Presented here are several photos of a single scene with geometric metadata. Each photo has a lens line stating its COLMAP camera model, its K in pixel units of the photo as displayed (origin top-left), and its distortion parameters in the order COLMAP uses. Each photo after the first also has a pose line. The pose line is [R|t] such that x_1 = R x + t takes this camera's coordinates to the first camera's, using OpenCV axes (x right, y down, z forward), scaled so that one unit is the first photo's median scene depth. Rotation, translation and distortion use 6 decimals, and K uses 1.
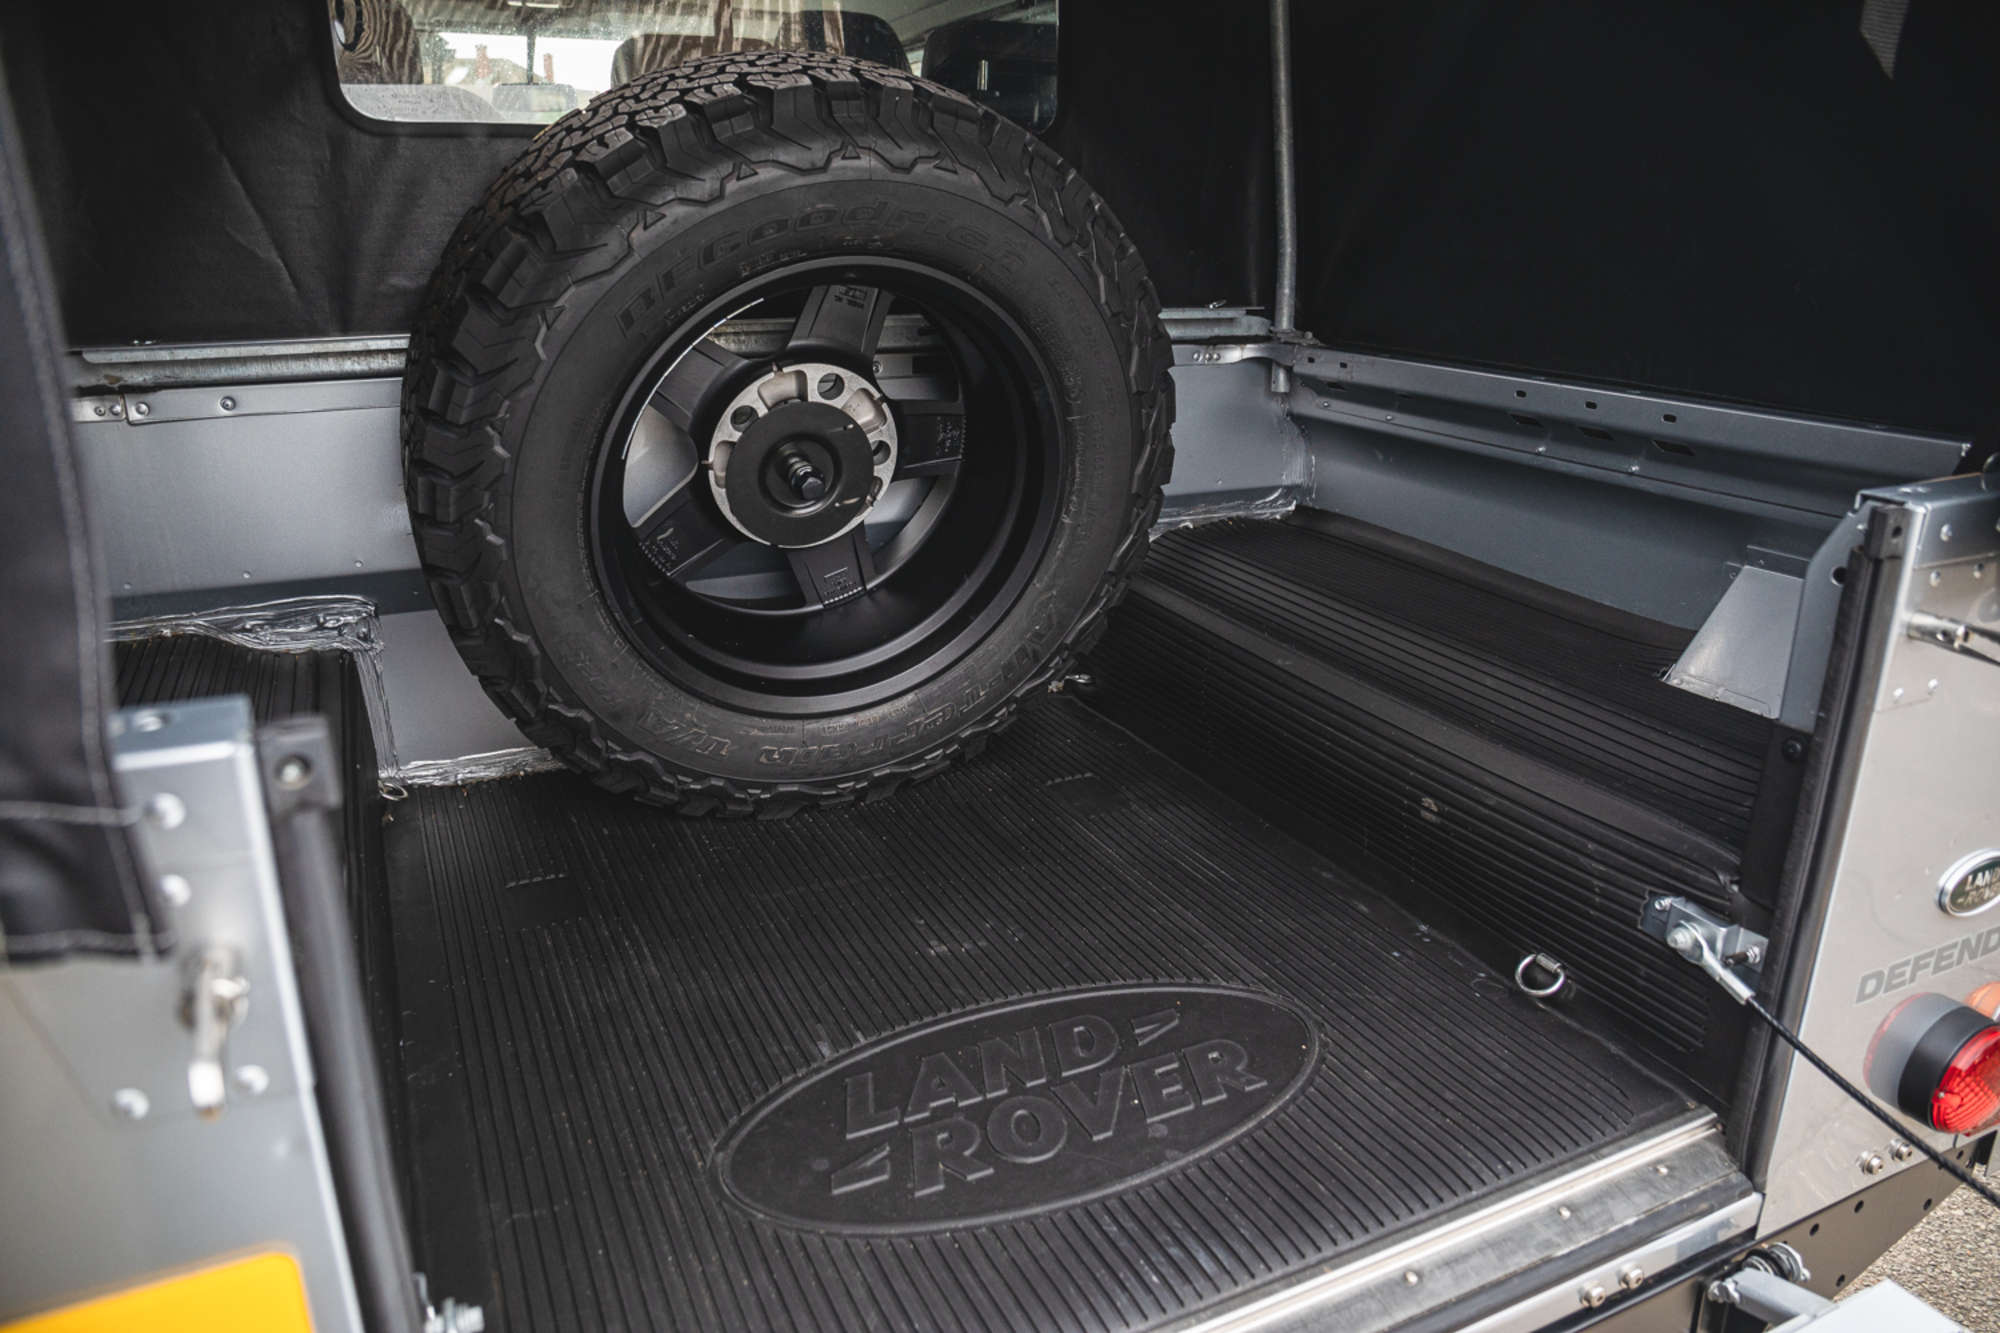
lens RADIAL K [[1352.7, 0, 1009.8], [0, 1352.7, 653.1], [0, 0, 1]] dist [-0.076798, 0.049922]
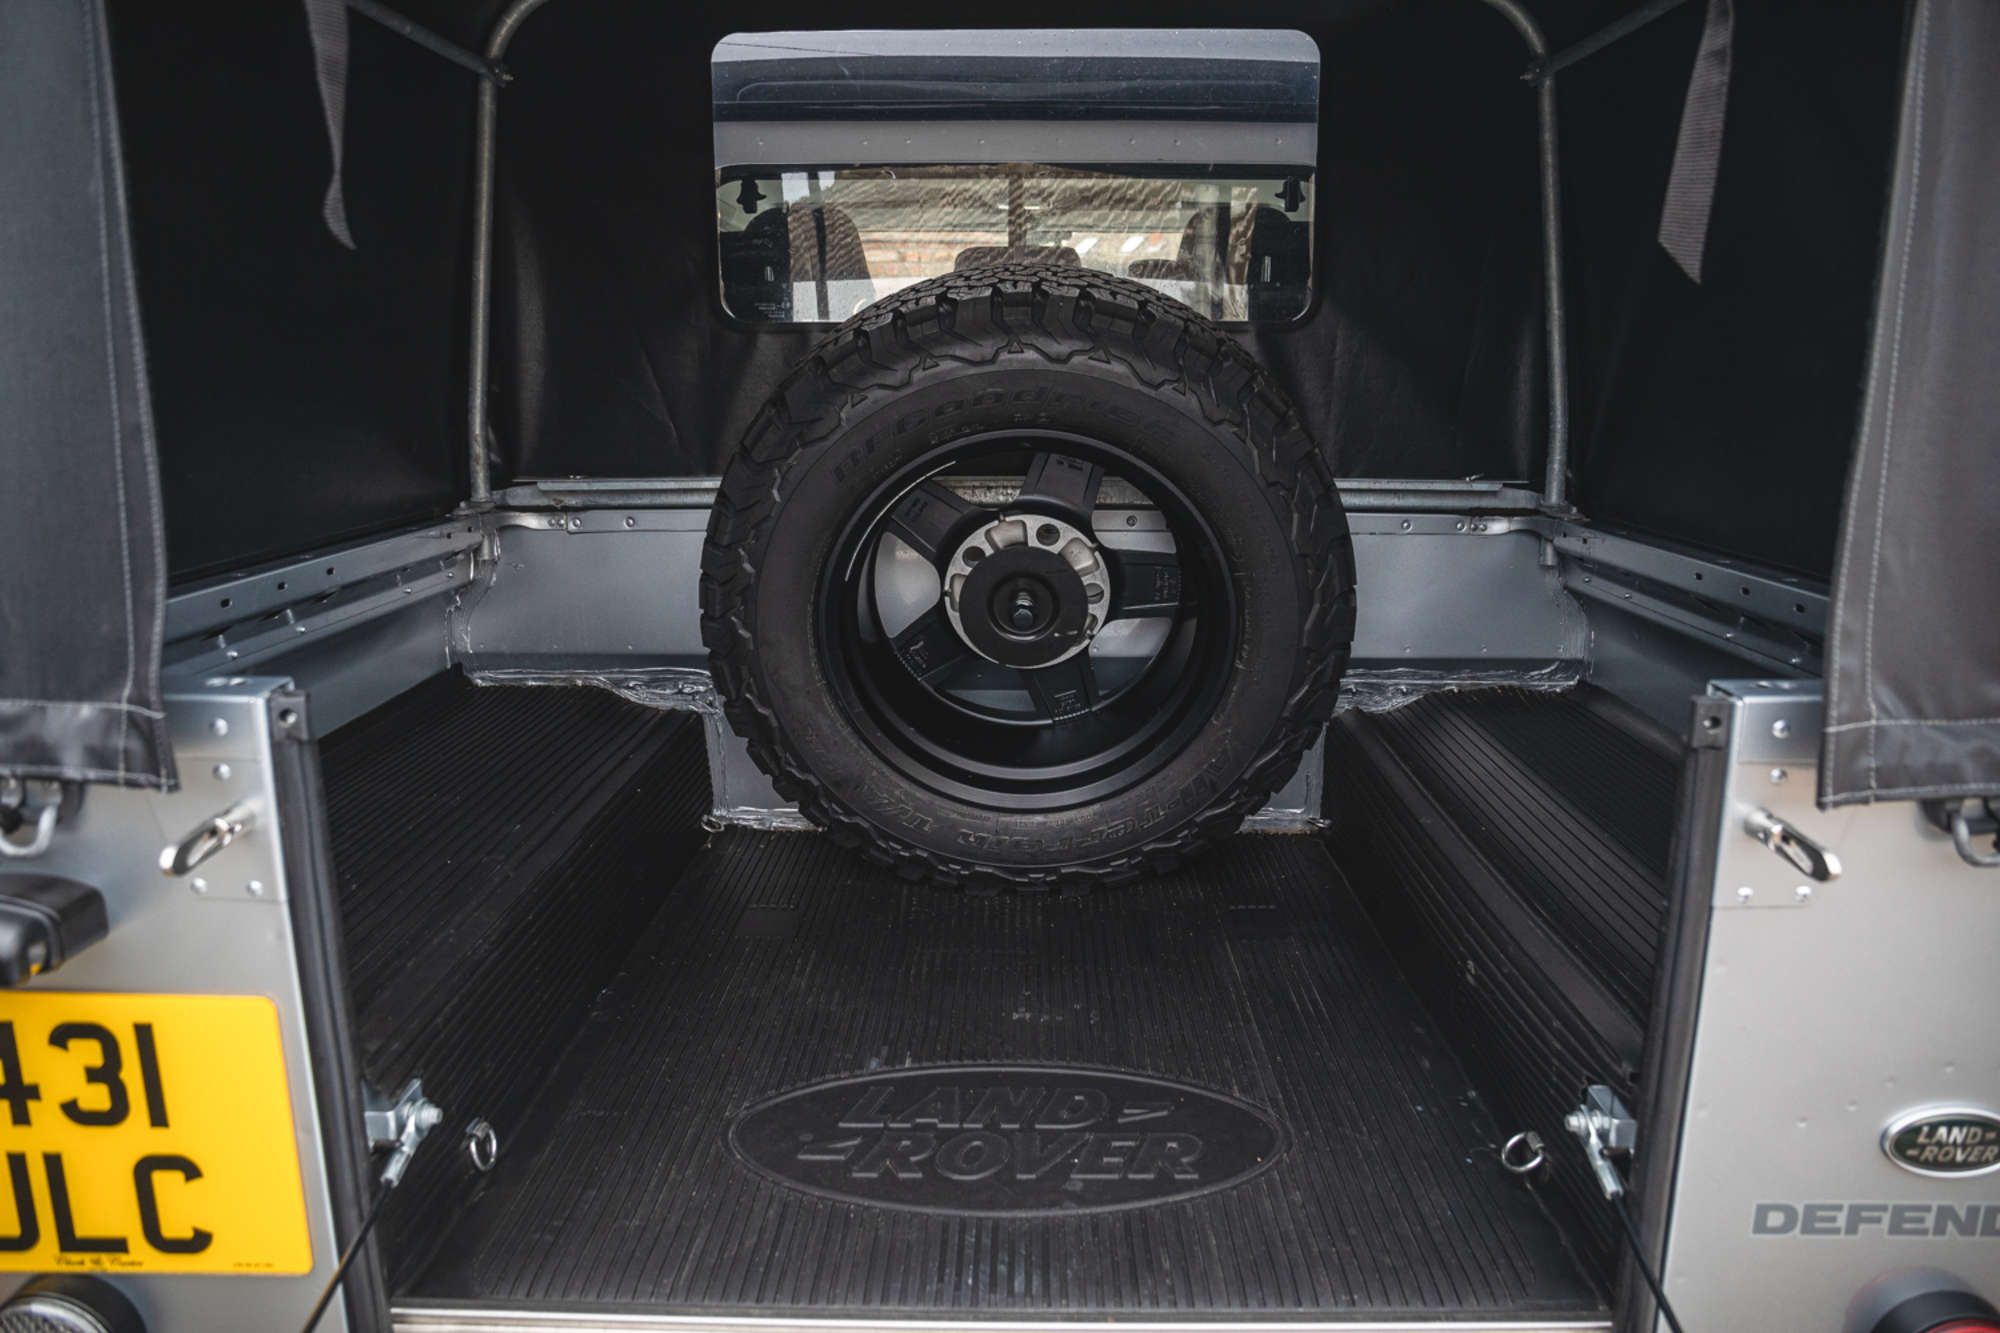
lens RADIAL K [[1352.7, 0, 1003.8], [0, 1352.7, 658.5], [0, 0, 1]] dist [-0.076798, 0.049922]
pose [[0.895532, 0.088951, -0.436017, 0.396683], [-0.134156, 0.988198, -0.073941, 0.003891], [0.424293, 0.124711, 0.896896, -0.080040]]
